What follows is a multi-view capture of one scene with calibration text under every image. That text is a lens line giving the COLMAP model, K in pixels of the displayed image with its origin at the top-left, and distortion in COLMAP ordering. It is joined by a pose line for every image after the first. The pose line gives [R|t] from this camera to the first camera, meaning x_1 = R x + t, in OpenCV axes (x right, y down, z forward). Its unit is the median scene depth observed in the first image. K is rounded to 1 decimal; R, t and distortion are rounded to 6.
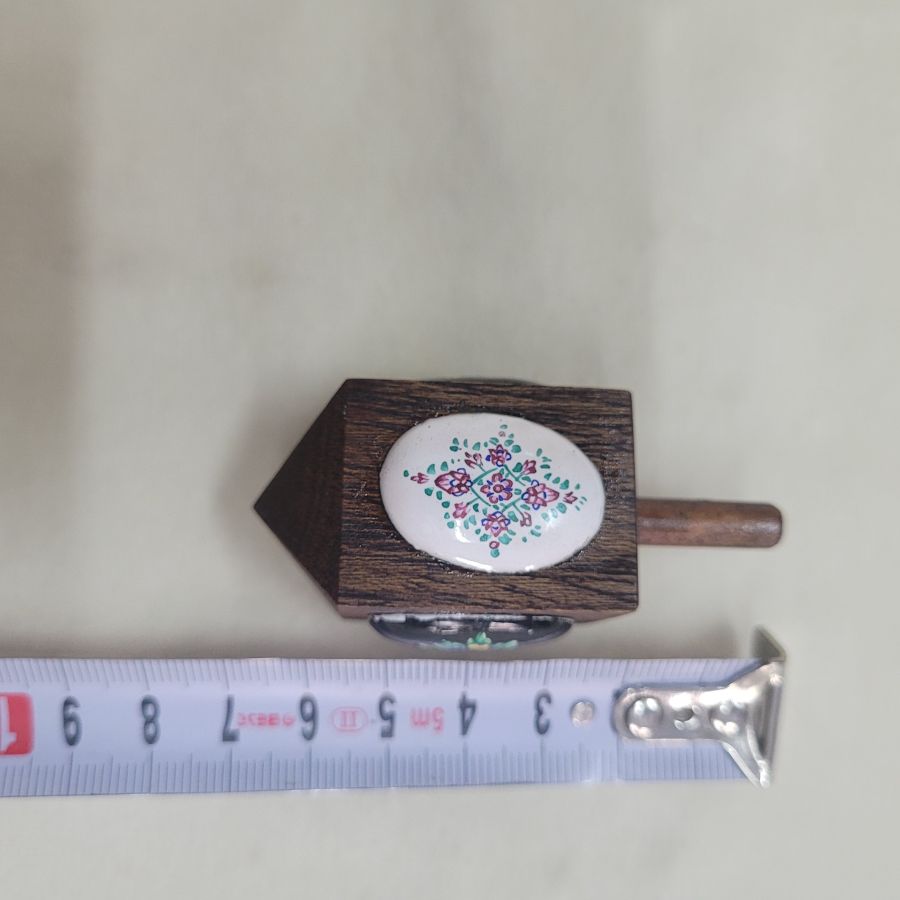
lens RADIAL K [[1014.7, 0, 450.0], [0, 1014.7, 450.0], [0, 0, 1]] dist [-0.027287, -0.018212]
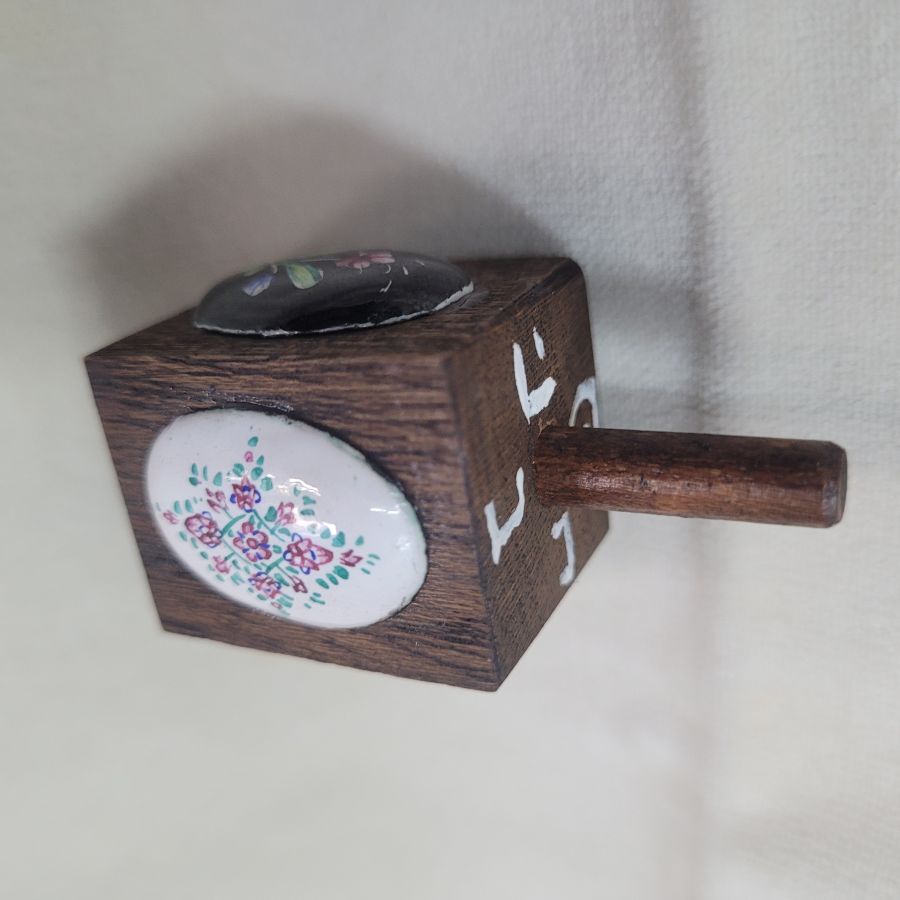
lens RADIAL K [[1014.7, 0, 450.0], [0, 1014.7, 450.0], [0, 0, 1]] dist [-0.027287, -0.018212]
pose [[0.811976, 0.086133, -0.577300, 0.531443], [0.292828, 0.795468, 0.530549, -0.326393], [0.504922, -0.599843, 0.620679, 0.679944]]
